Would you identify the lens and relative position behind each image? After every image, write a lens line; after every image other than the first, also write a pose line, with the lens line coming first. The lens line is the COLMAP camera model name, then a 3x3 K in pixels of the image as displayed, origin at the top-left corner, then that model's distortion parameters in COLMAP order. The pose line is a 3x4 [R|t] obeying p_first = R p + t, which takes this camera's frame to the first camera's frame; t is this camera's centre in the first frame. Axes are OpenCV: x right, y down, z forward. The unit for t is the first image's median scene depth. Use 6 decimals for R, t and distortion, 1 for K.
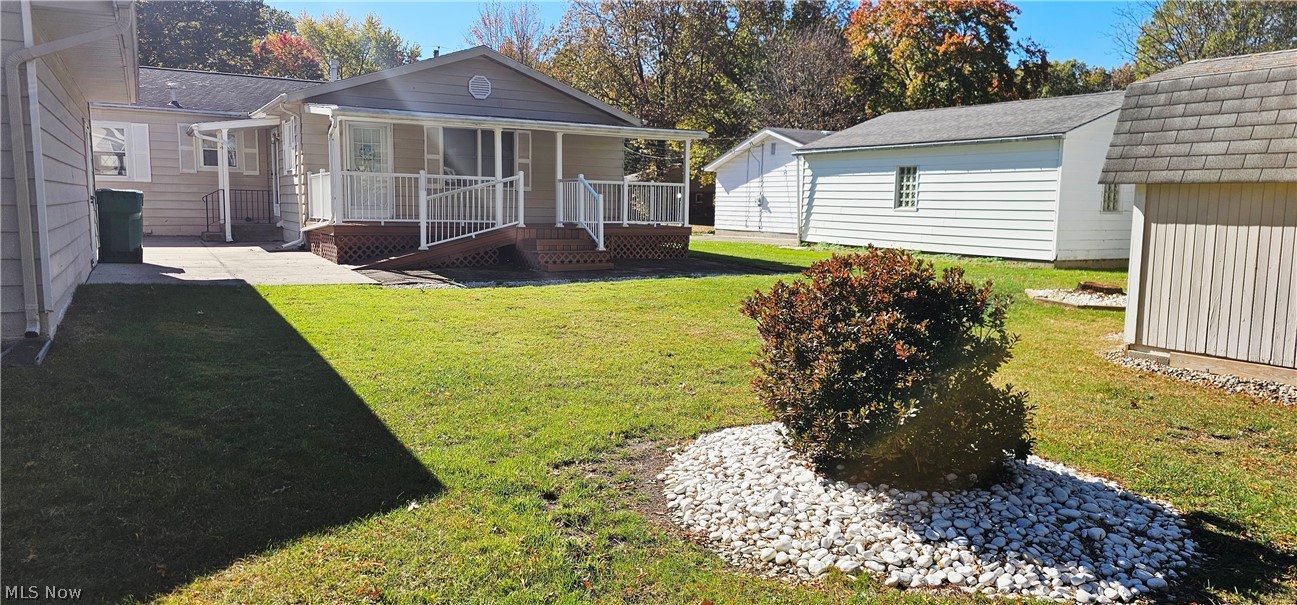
lens RADIAL K [[849.7, 0, 648.5], [0, 849.7, 302.5], [0, 0, 1]] dist [0.001048, 0.000235]
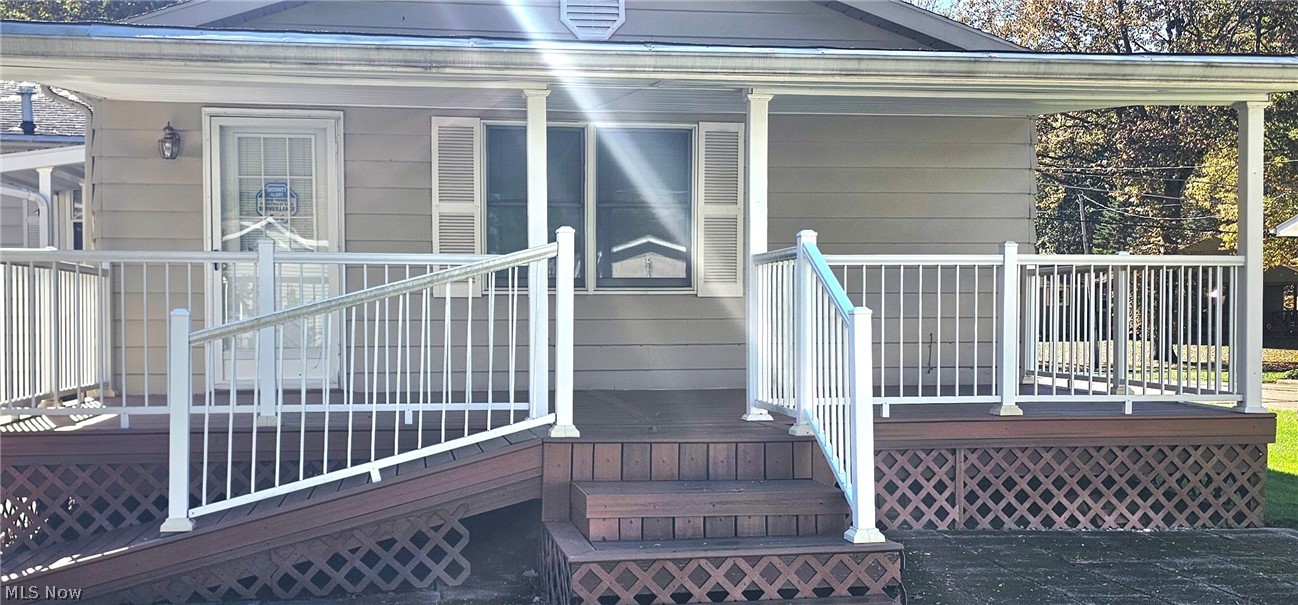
lens RADIAL K [[1344.2, 0, 611.2], [0, 1344.2, 354.3], [0, 0, 1]] dist [0.160481, -0.302897]
pose [[0.929762, -0.010053, -0.368025, 0.017745], [-0.020993, 0.996553, -0.080258, -0.081382], [0.367563, 0.082347, 0.926346, 0.619647]]
